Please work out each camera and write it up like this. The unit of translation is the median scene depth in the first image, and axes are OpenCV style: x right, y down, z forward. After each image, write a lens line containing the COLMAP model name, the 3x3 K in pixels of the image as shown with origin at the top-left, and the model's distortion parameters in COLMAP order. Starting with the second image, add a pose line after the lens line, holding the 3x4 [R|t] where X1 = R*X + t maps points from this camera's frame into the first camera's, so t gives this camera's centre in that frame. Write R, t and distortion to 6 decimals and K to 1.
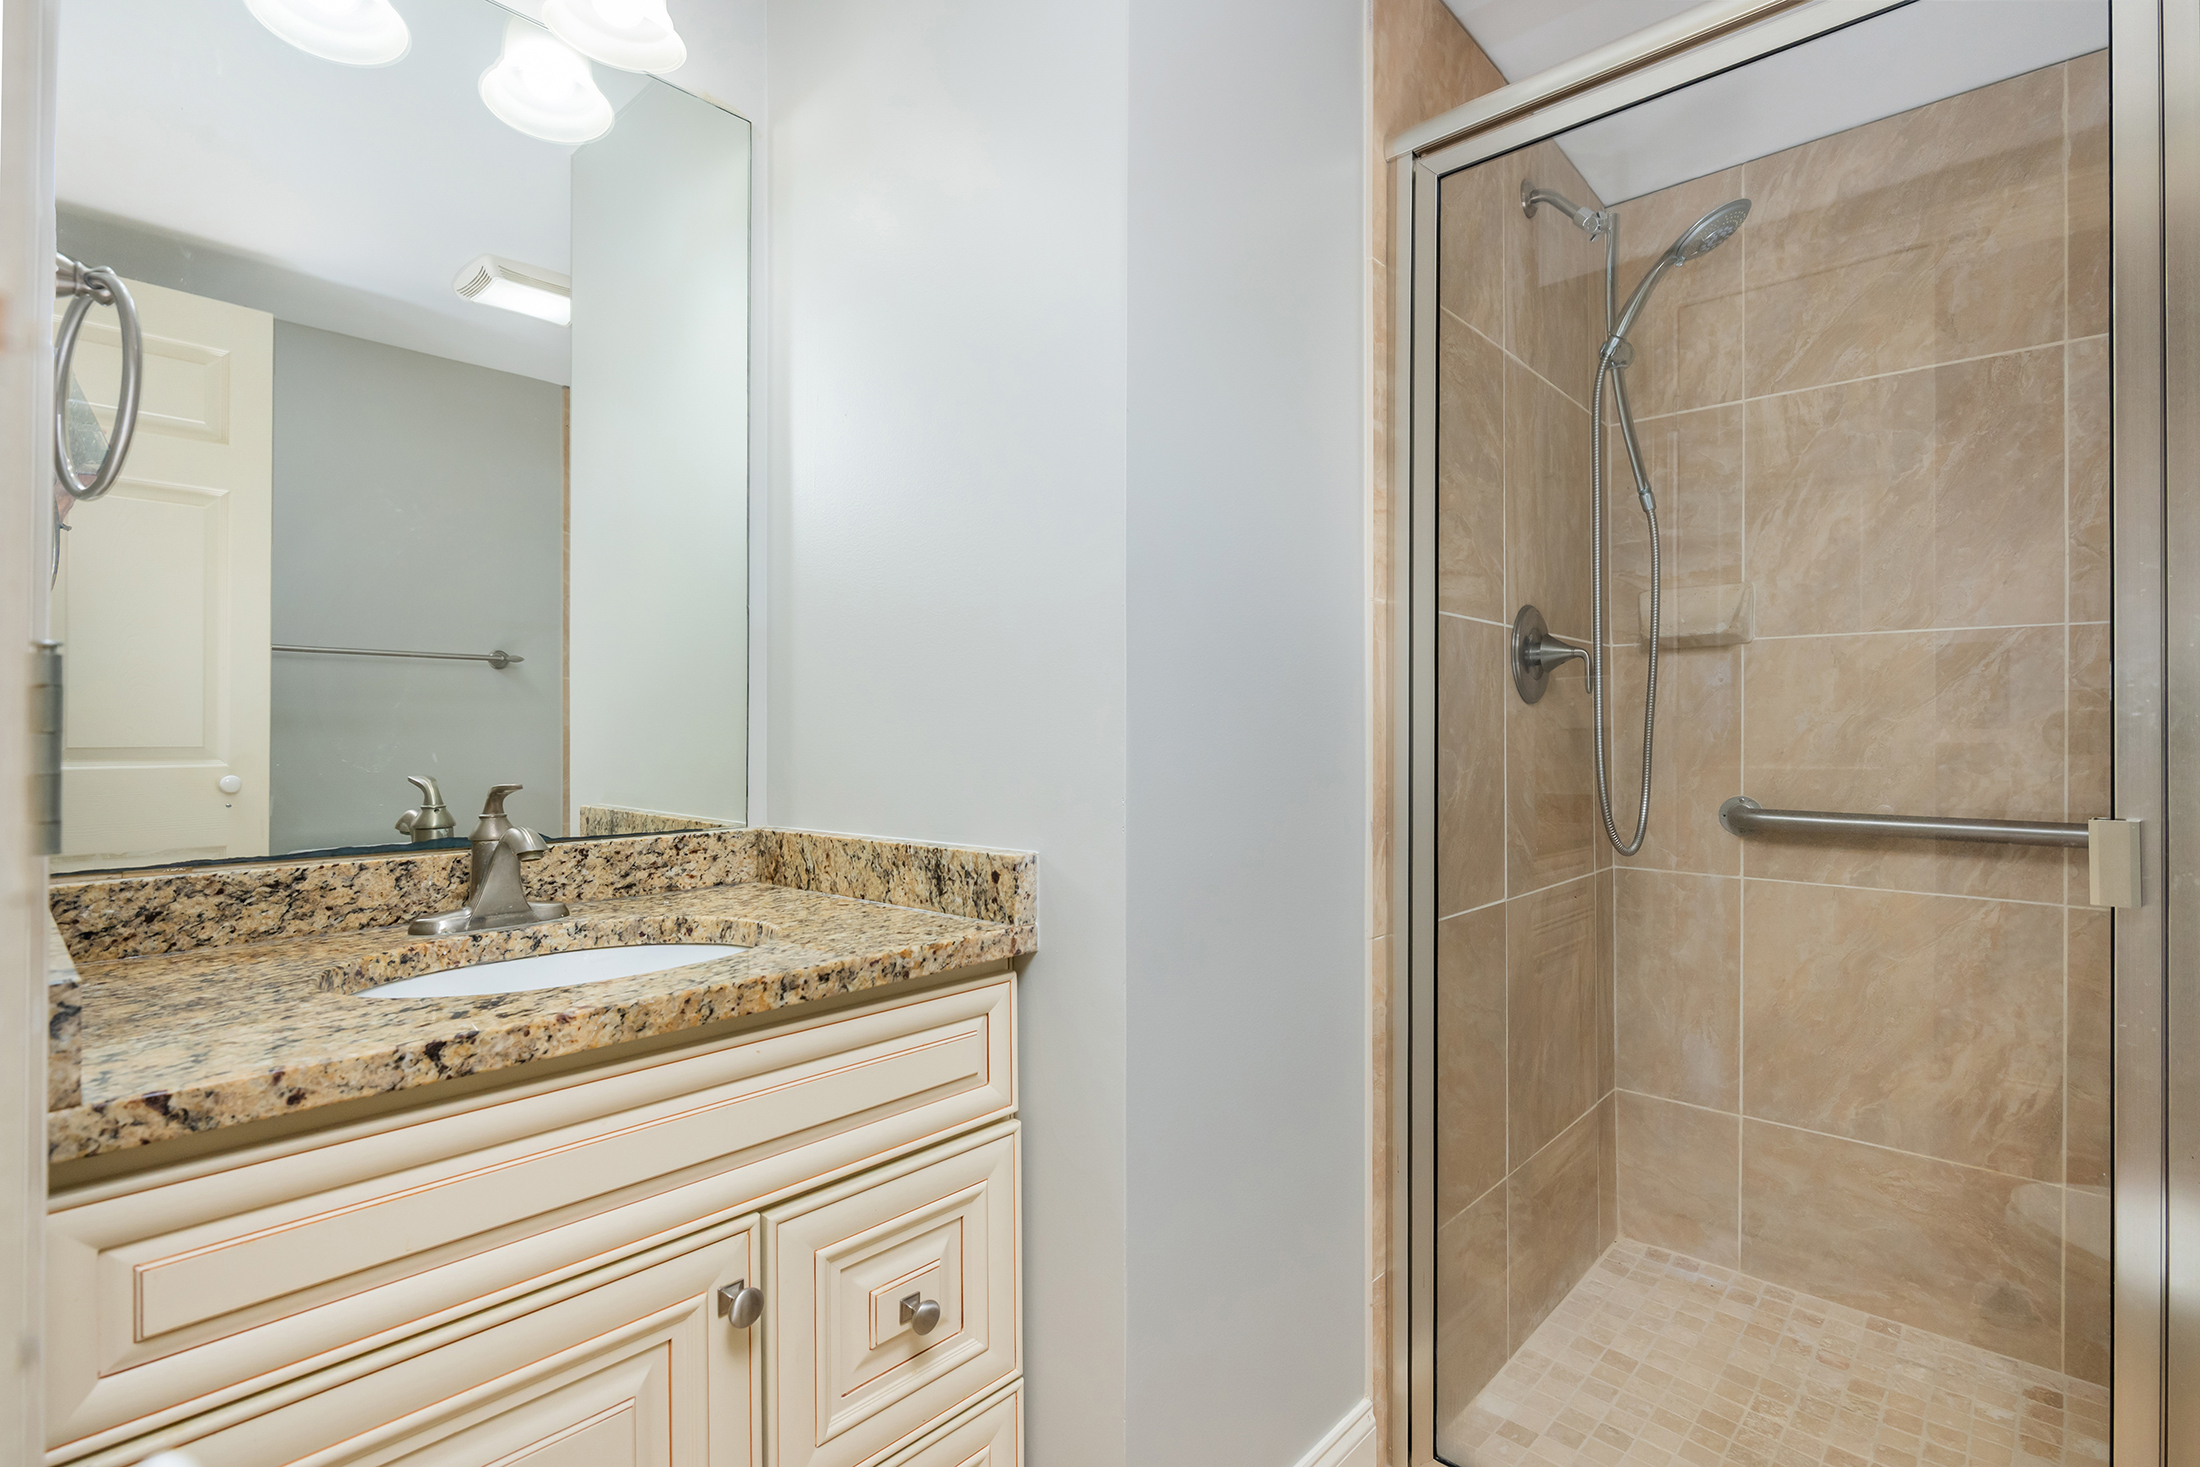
lens RADIAL K [[1058.8, 0, 1094.9], [0, 1058.8, 727.1], [0, 0, 1]] dist [0.002941, -0.002720]
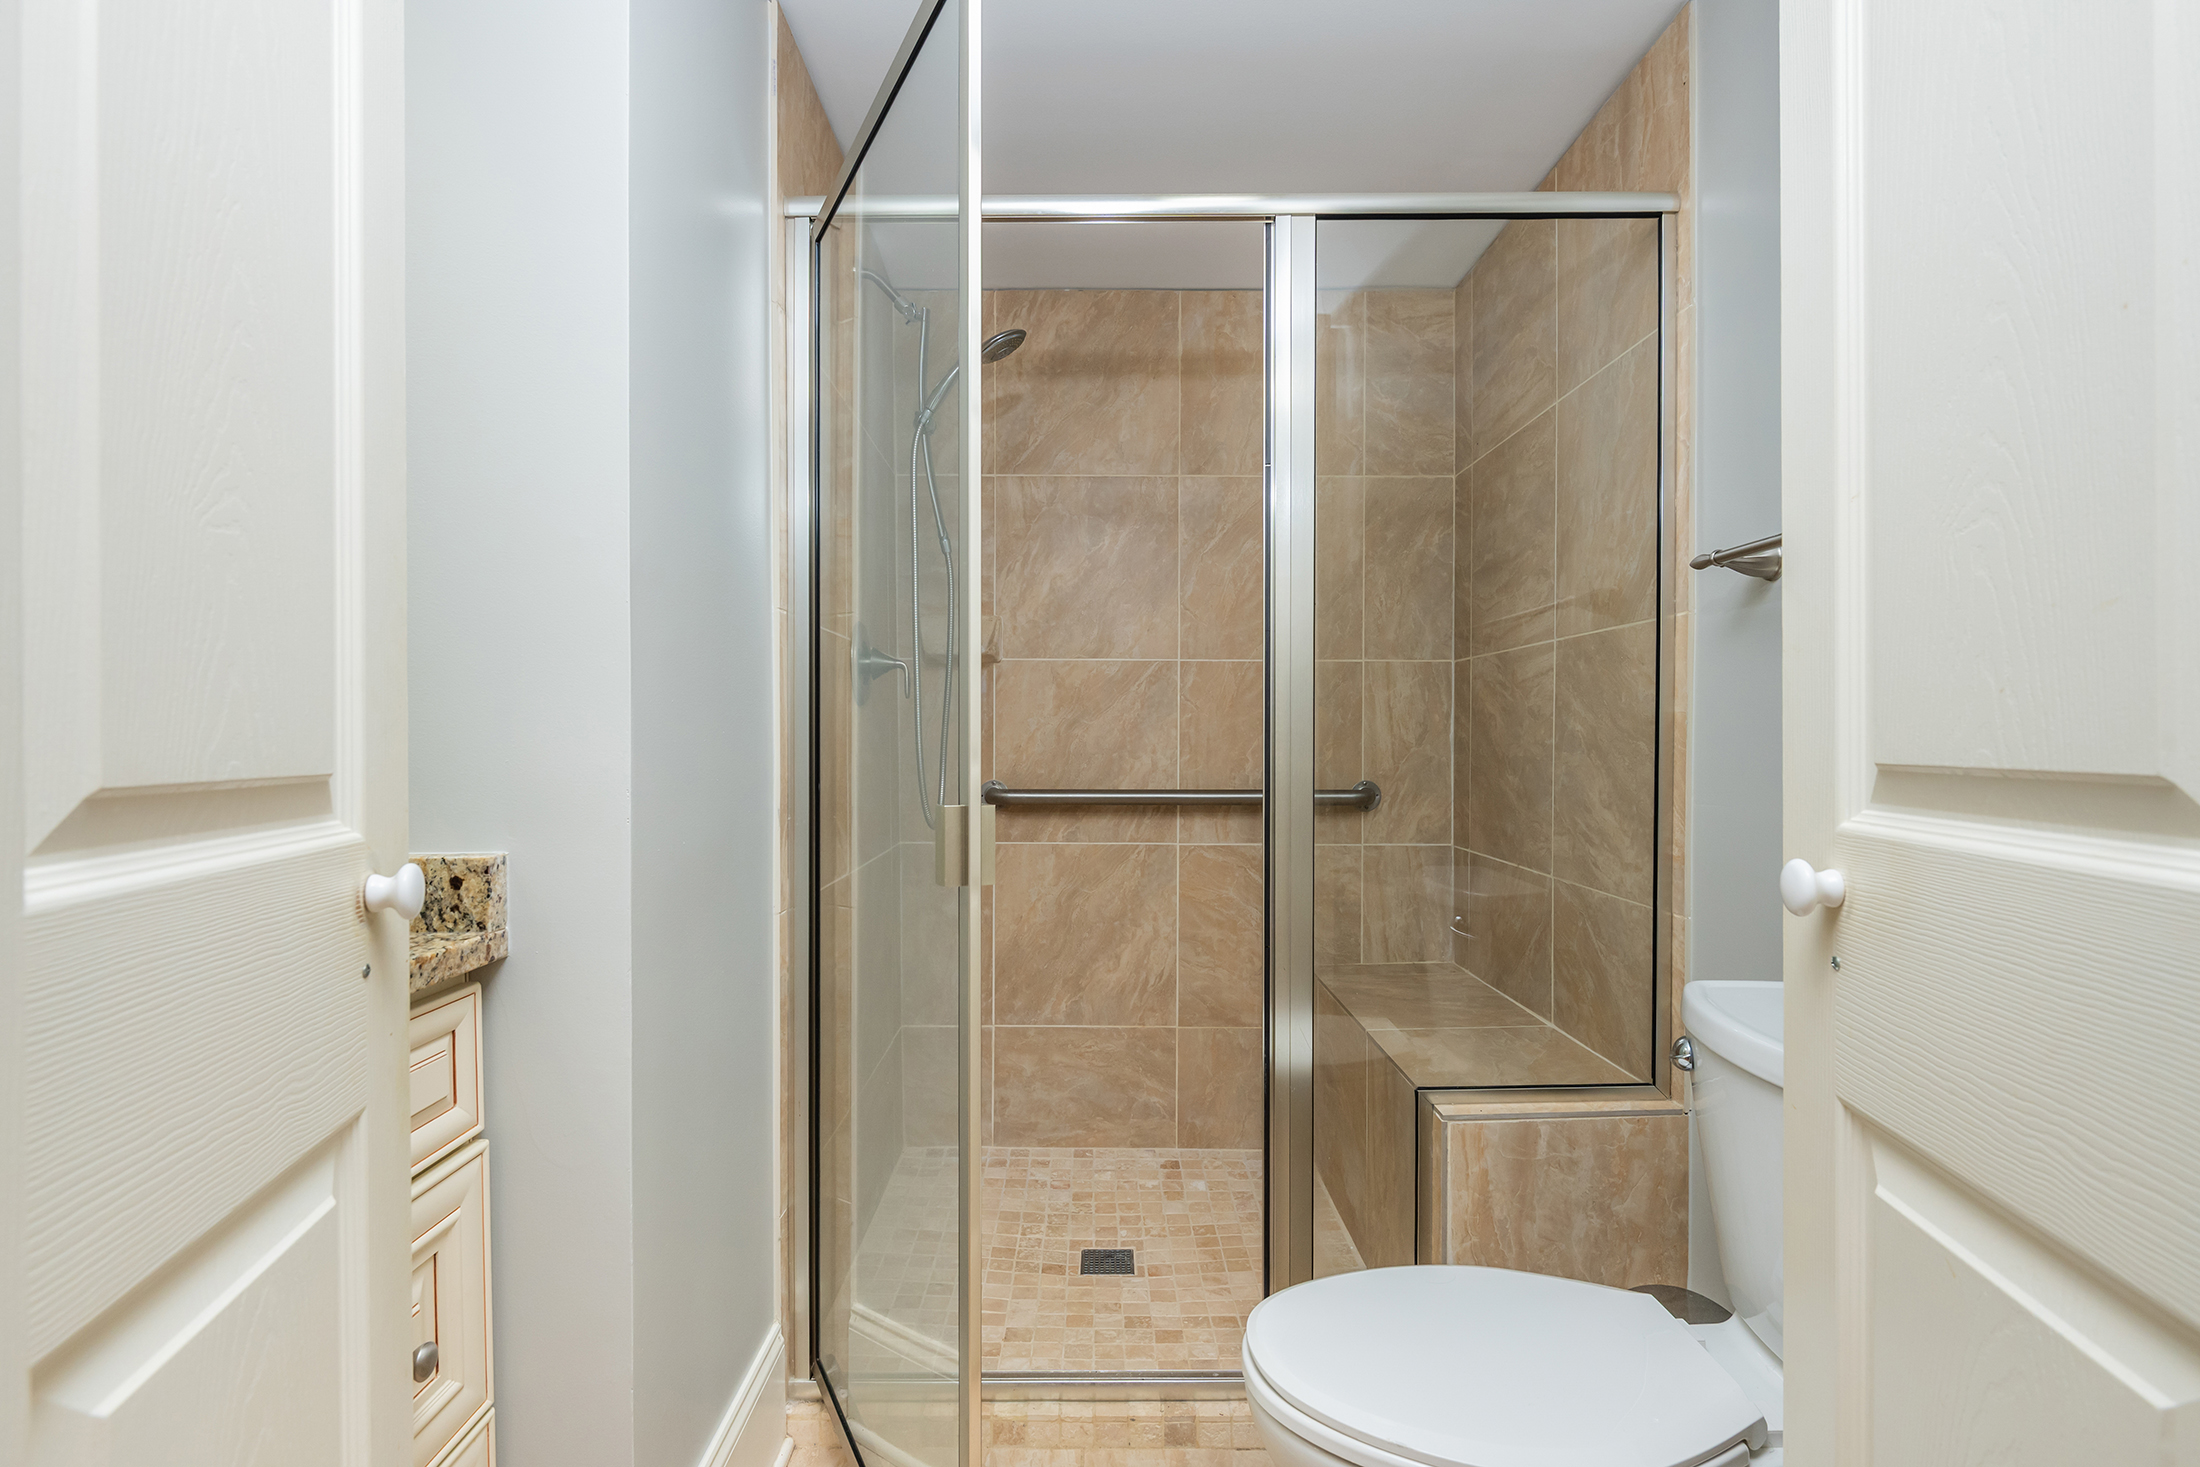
lens RADIAL K [[1058.8, 0, 1101.1], [0, 1058.8, 738.8], [0, 0, 1]] dist [0.002941, -0.002720]
pose [[0.727212, -0.003354, 0.686405, -0.212038], [-0.002634, 0.999967, 0.007677, 0.004909], [-0.686408, -0.007391, 0.727179, -0.037059]]
